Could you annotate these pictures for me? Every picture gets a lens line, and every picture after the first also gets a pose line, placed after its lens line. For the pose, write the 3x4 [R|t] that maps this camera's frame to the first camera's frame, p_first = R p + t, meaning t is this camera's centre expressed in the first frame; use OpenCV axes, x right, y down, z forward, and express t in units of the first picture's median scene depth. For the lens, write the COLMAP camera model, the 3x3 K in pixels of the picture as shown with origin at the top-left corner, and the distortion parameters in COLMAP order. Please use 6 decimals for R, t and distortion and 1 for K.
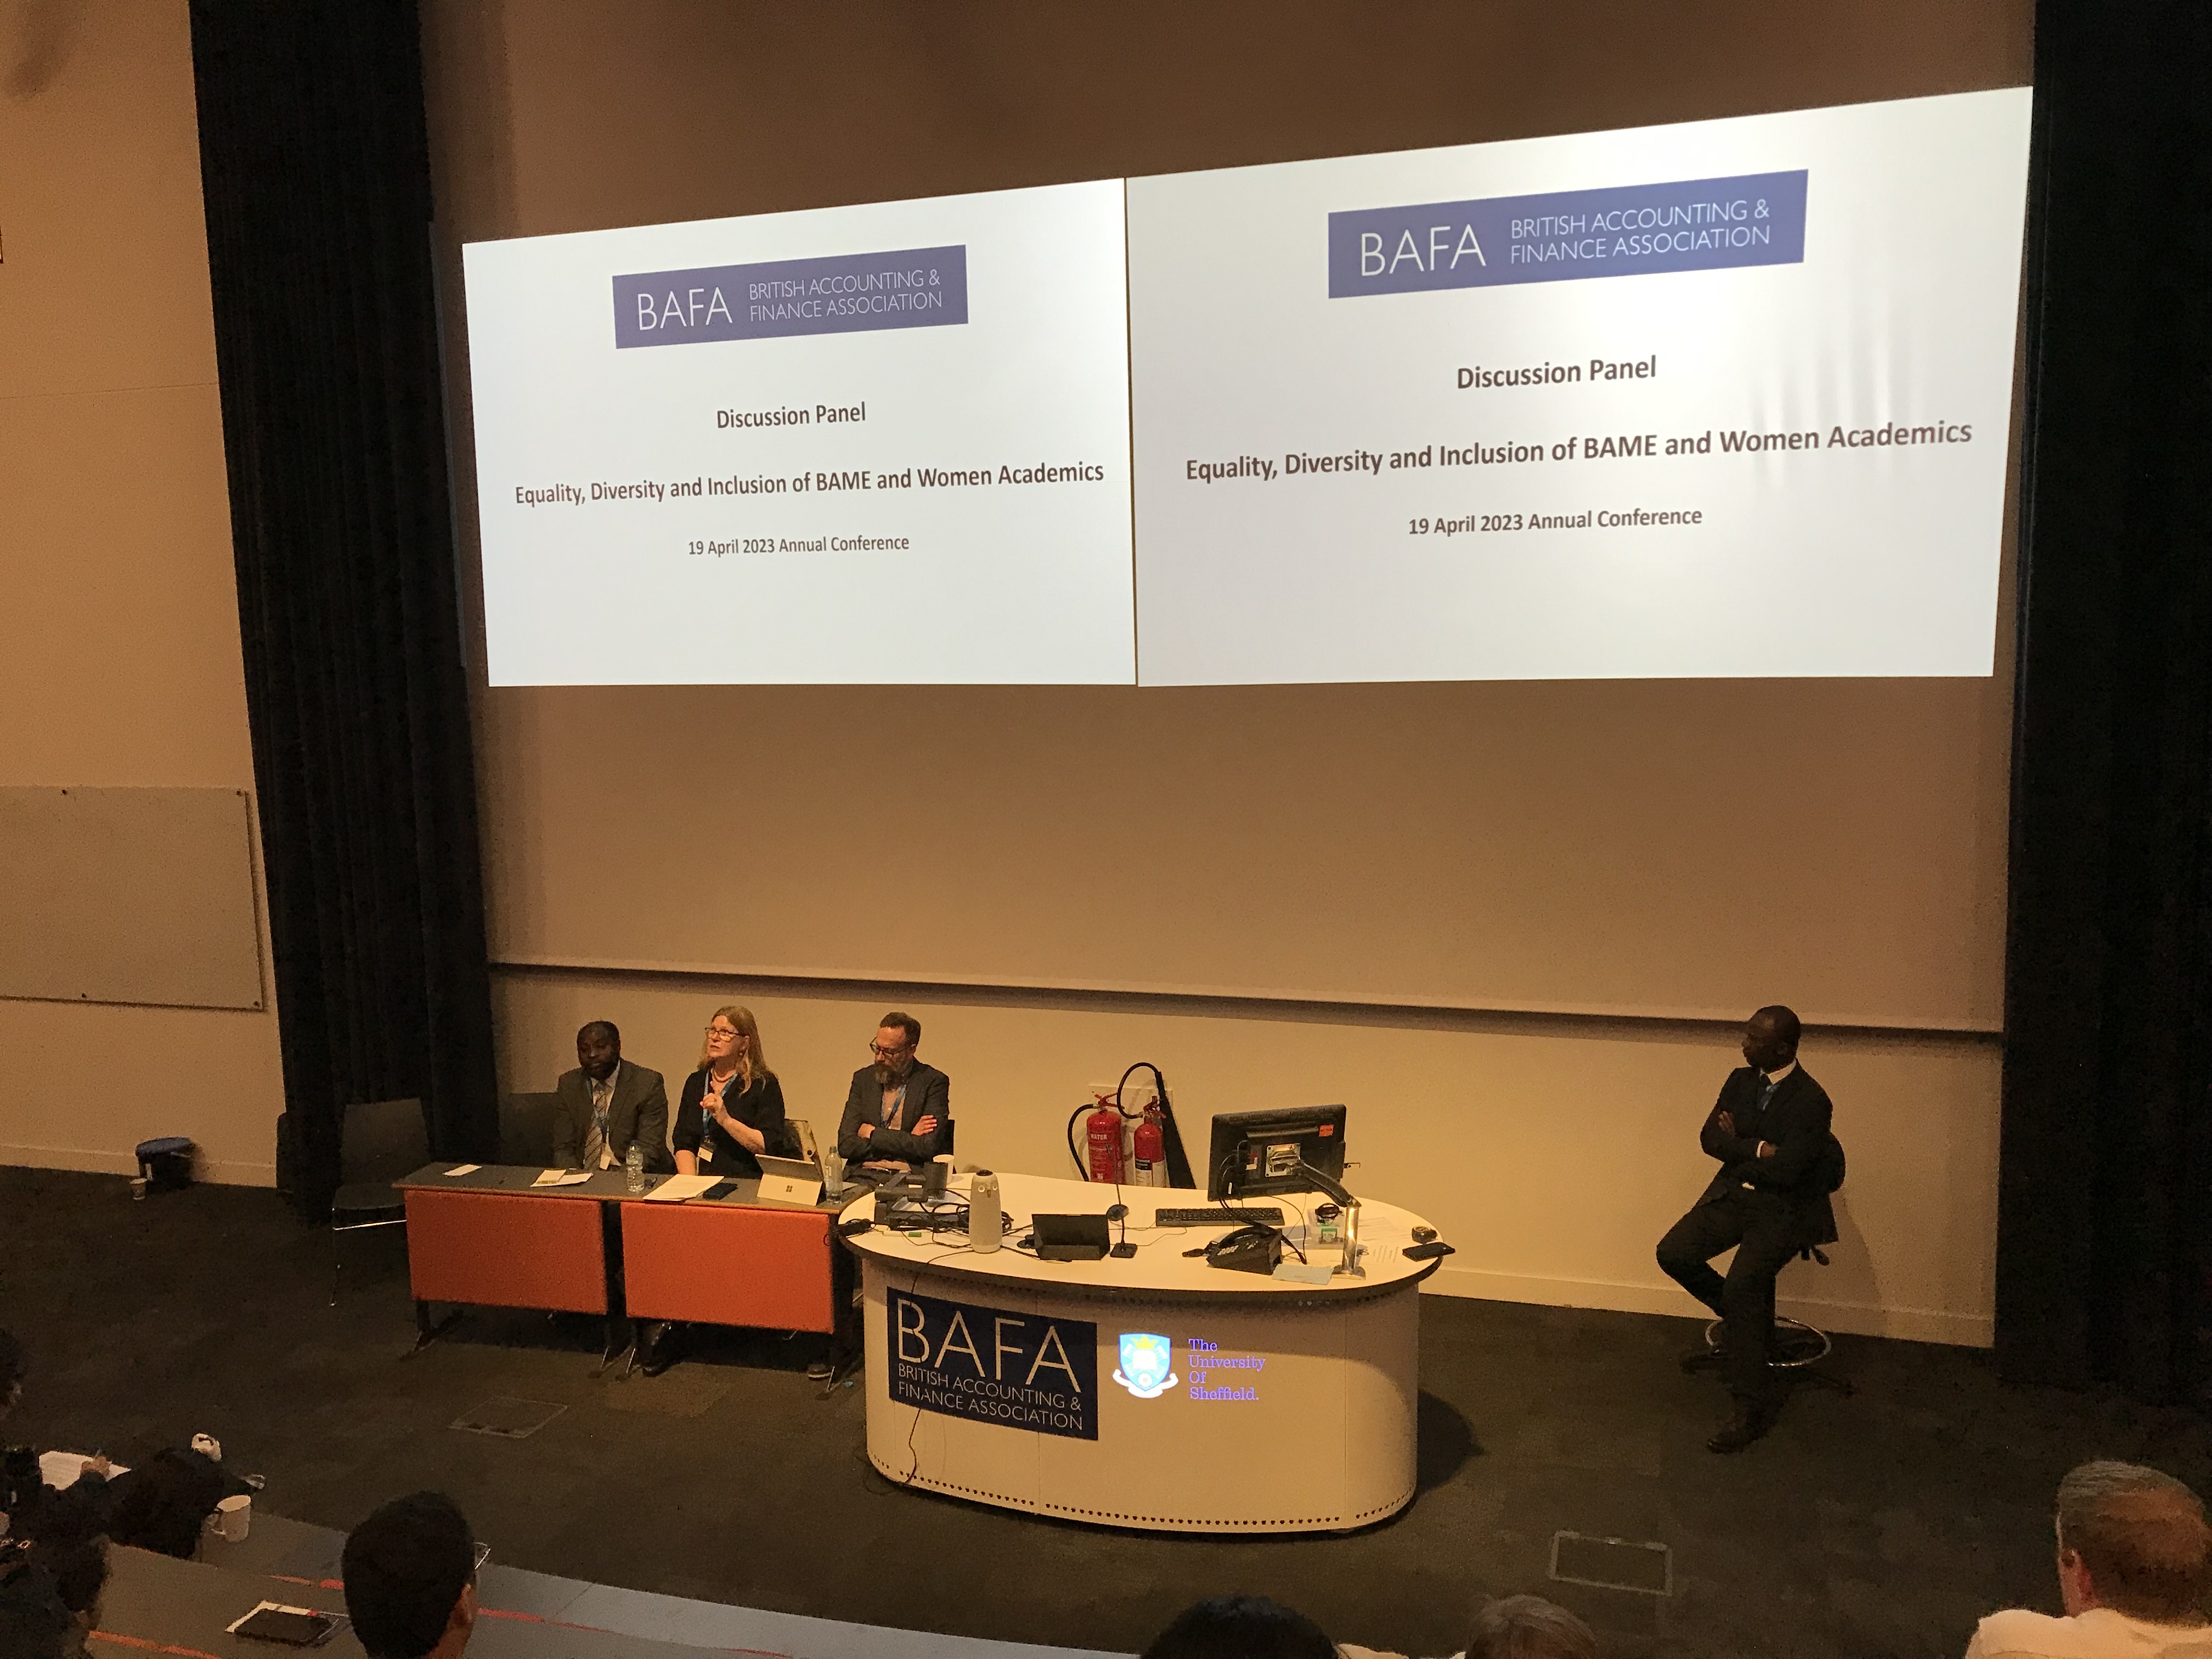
lens RADIAL K [[1829.6, 0, 1110.0], [0, 1829.6, 831.9], [0, 0, 1]] dist [-0.039902, 0.008004]
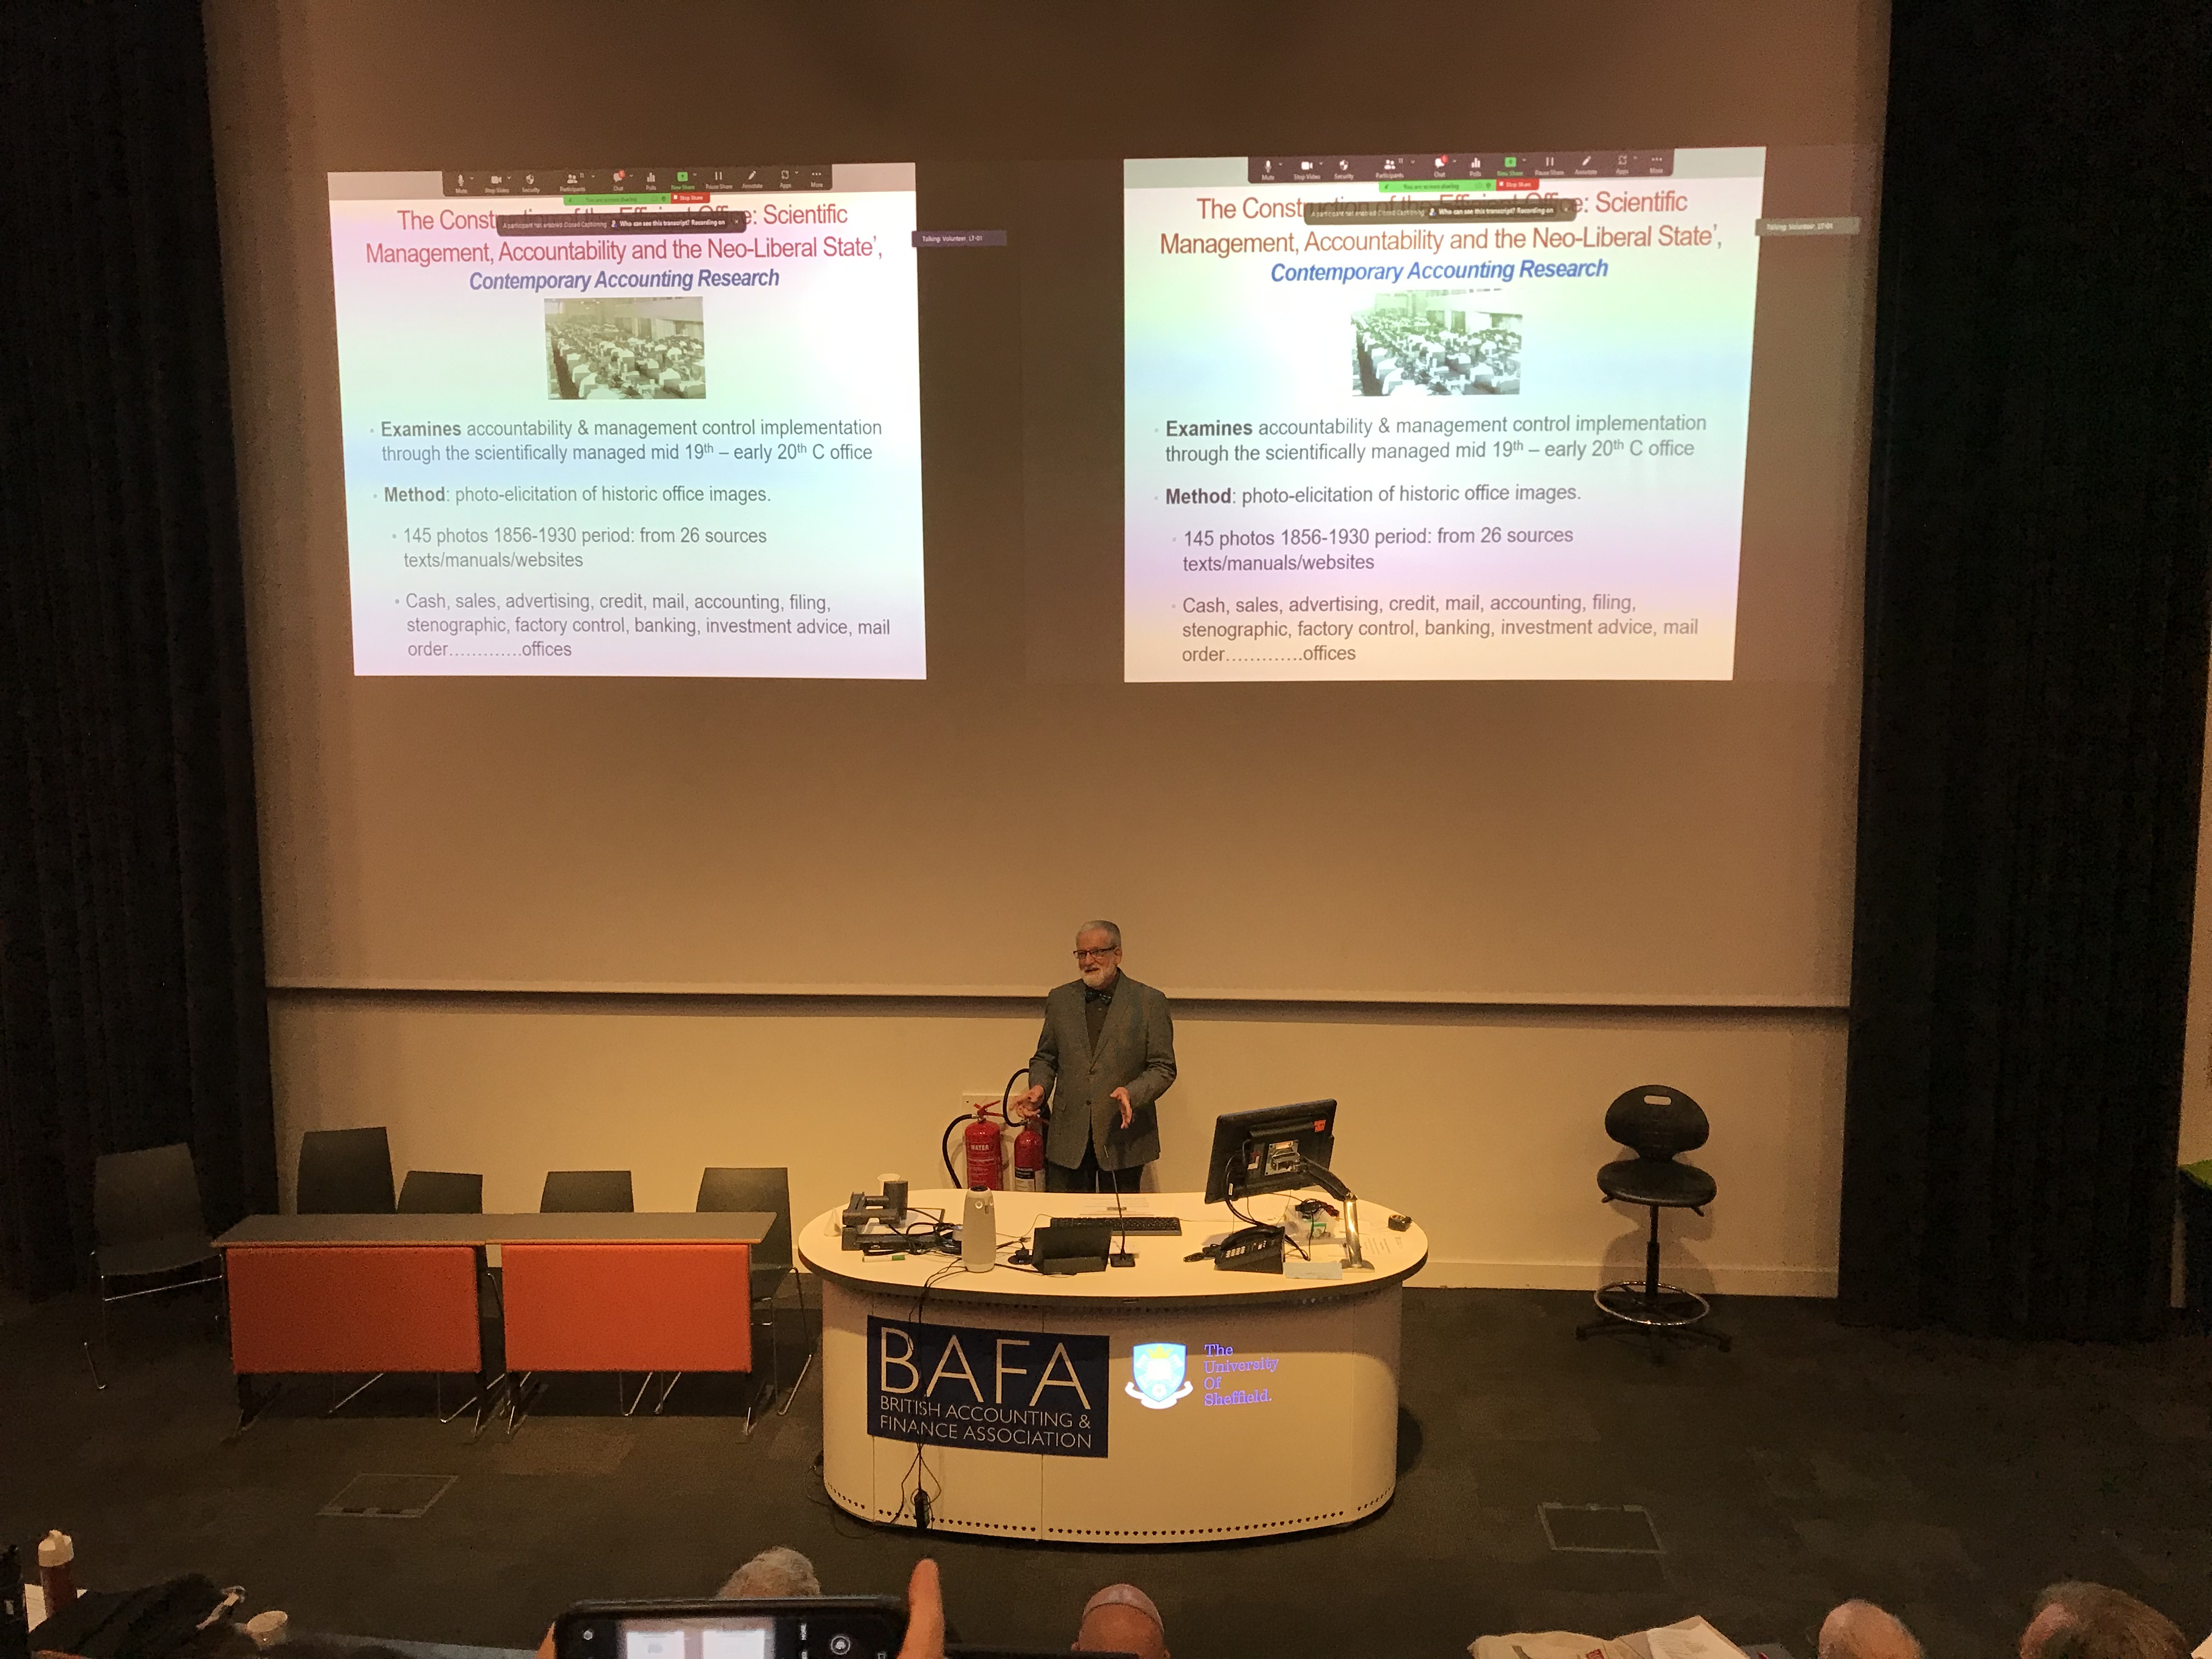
lens RADIAL K [[1829.6, 0, 1108.3], [0, 1829.6, 822.6], [0, 0, 1]] dist [-0.039902, 0.008004]
pose [[0.968869, -0.008873, 0.247415, -0.237287], [0.011027, 0.999912, -0.007318, 0.003233], [-0.247328, 0.009819, 0.968882, 0.056222]]
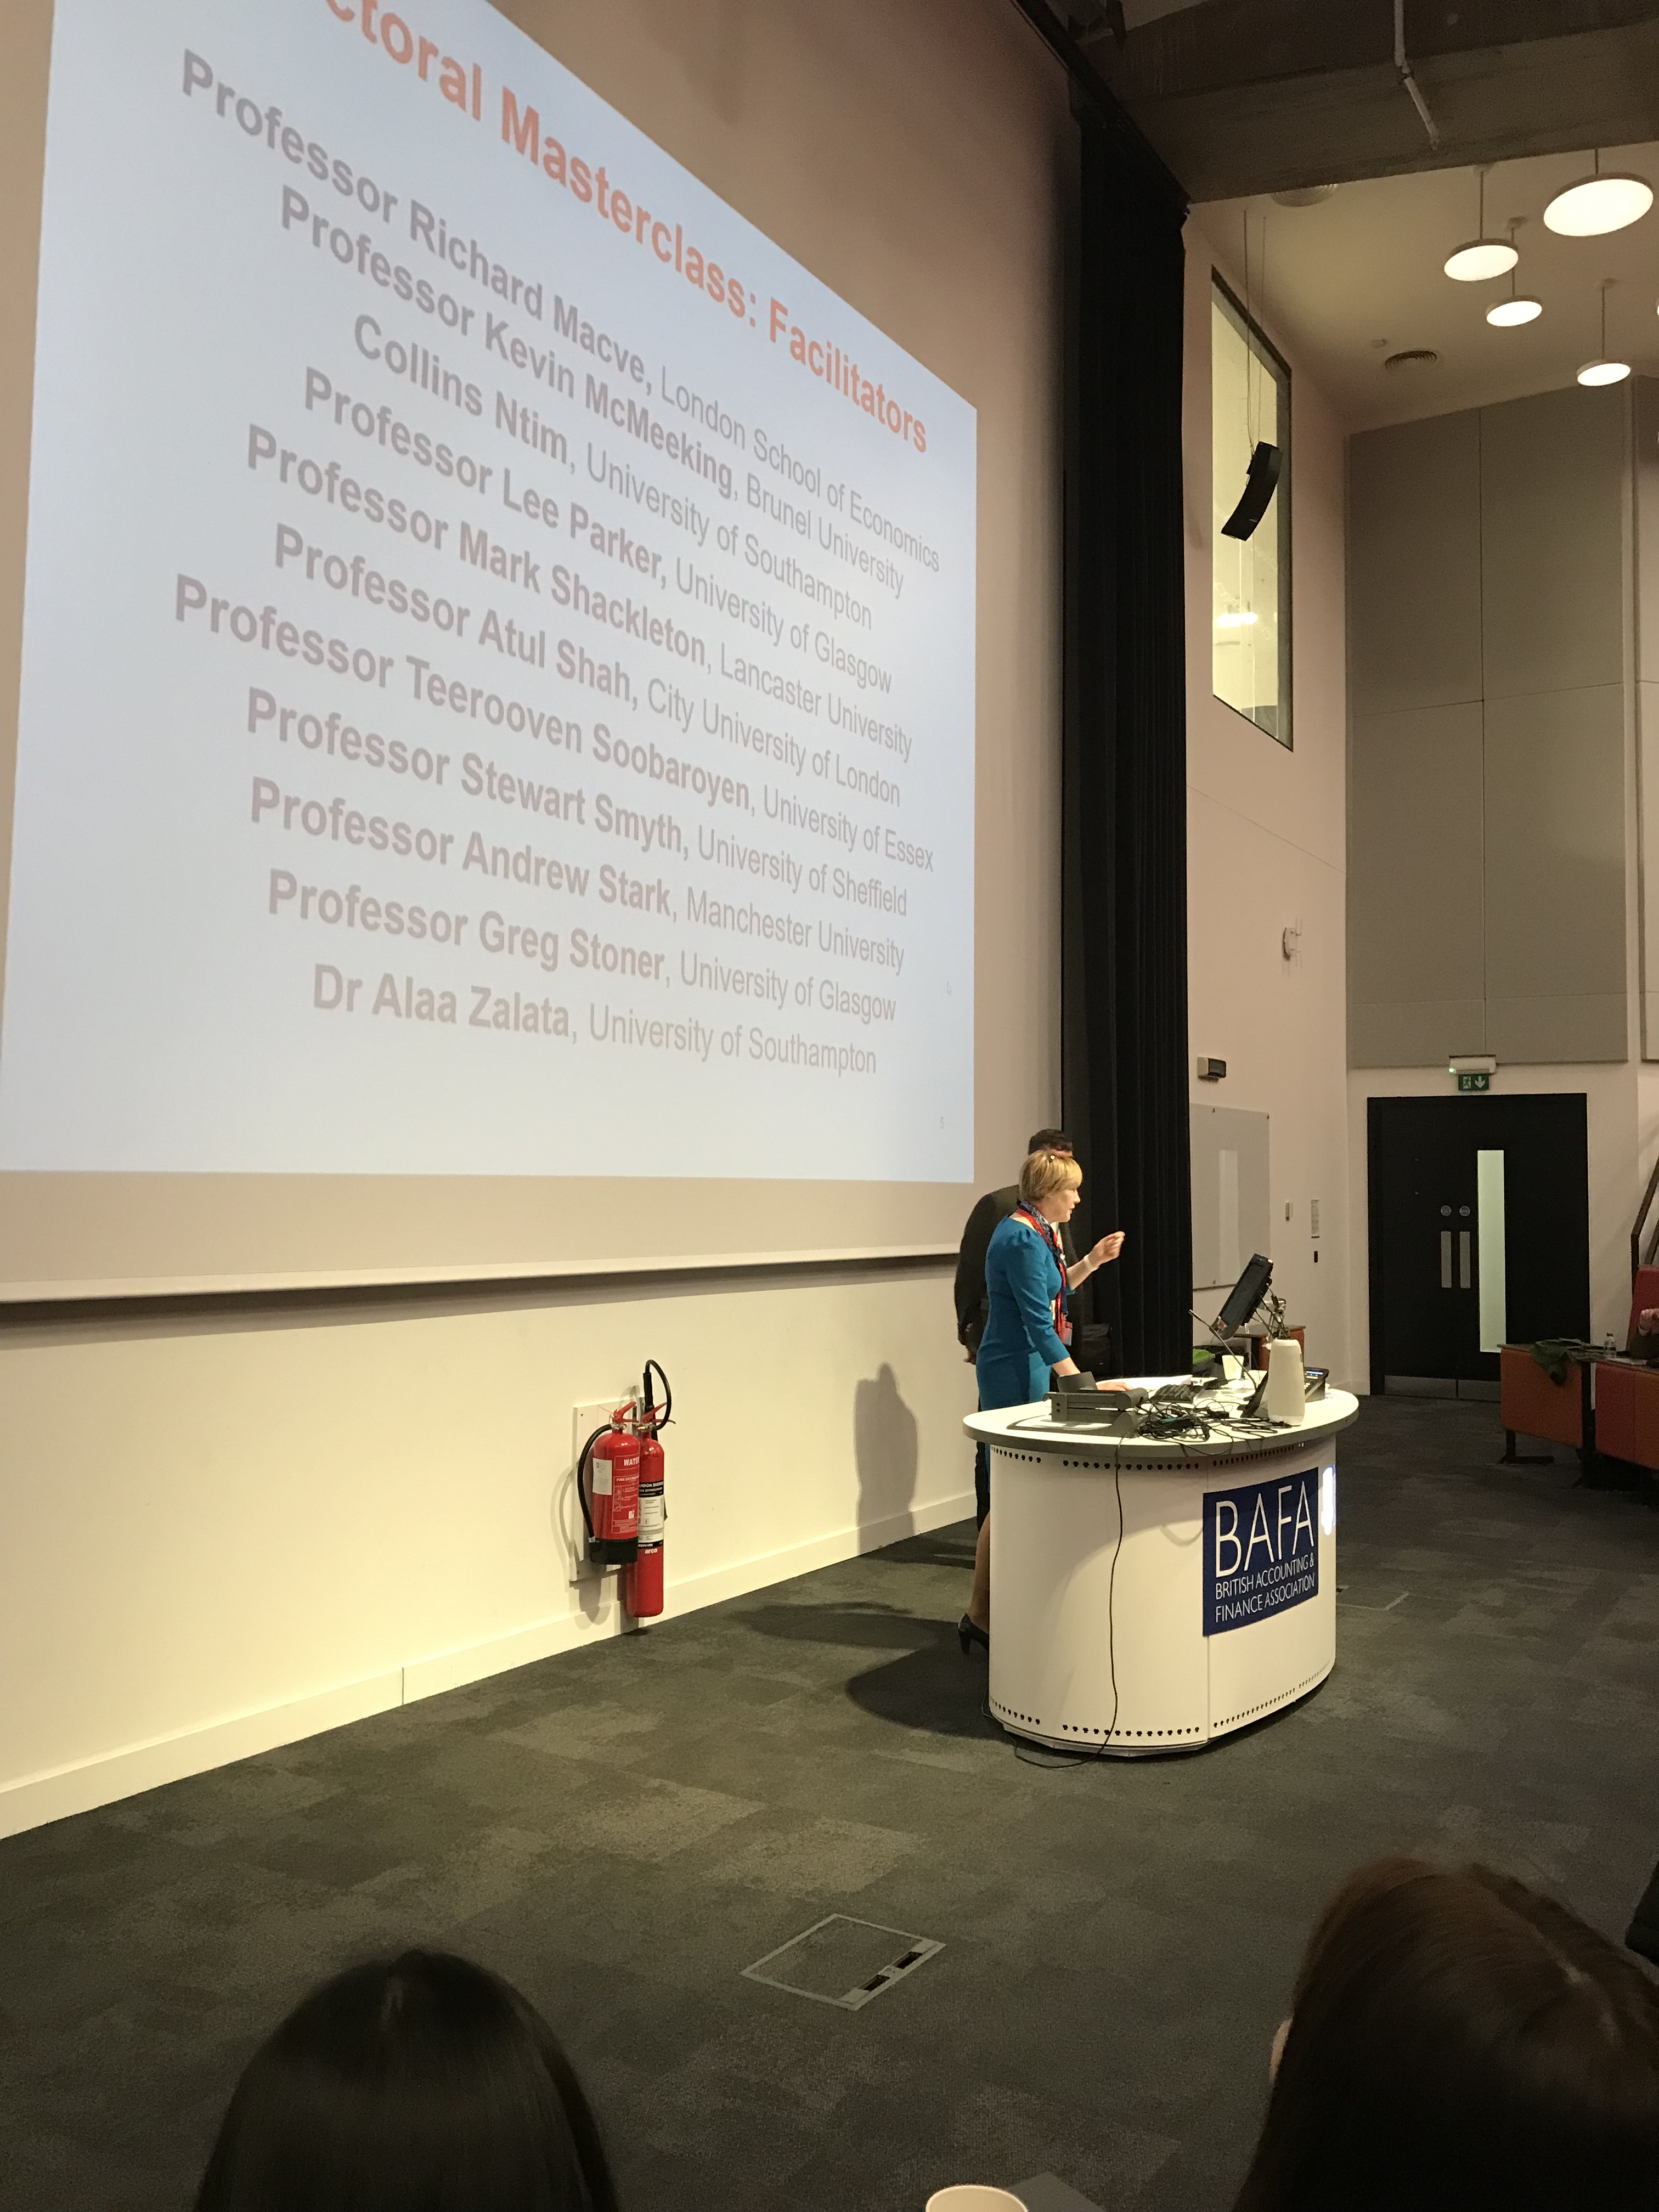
lens RADIAL K [[1829.6, 0, 829.4], [0, 1829.6, 1106.0], [0, 0, 1]] dist [-0.039902, 0.008004]
pose [[0.238505, 0.078762, 0.967942, -1.012757], [0.118523, 0.986894, -0.109509, 0.147470], [-0.963882, 0.140841, 0.226044, 0.971496]]
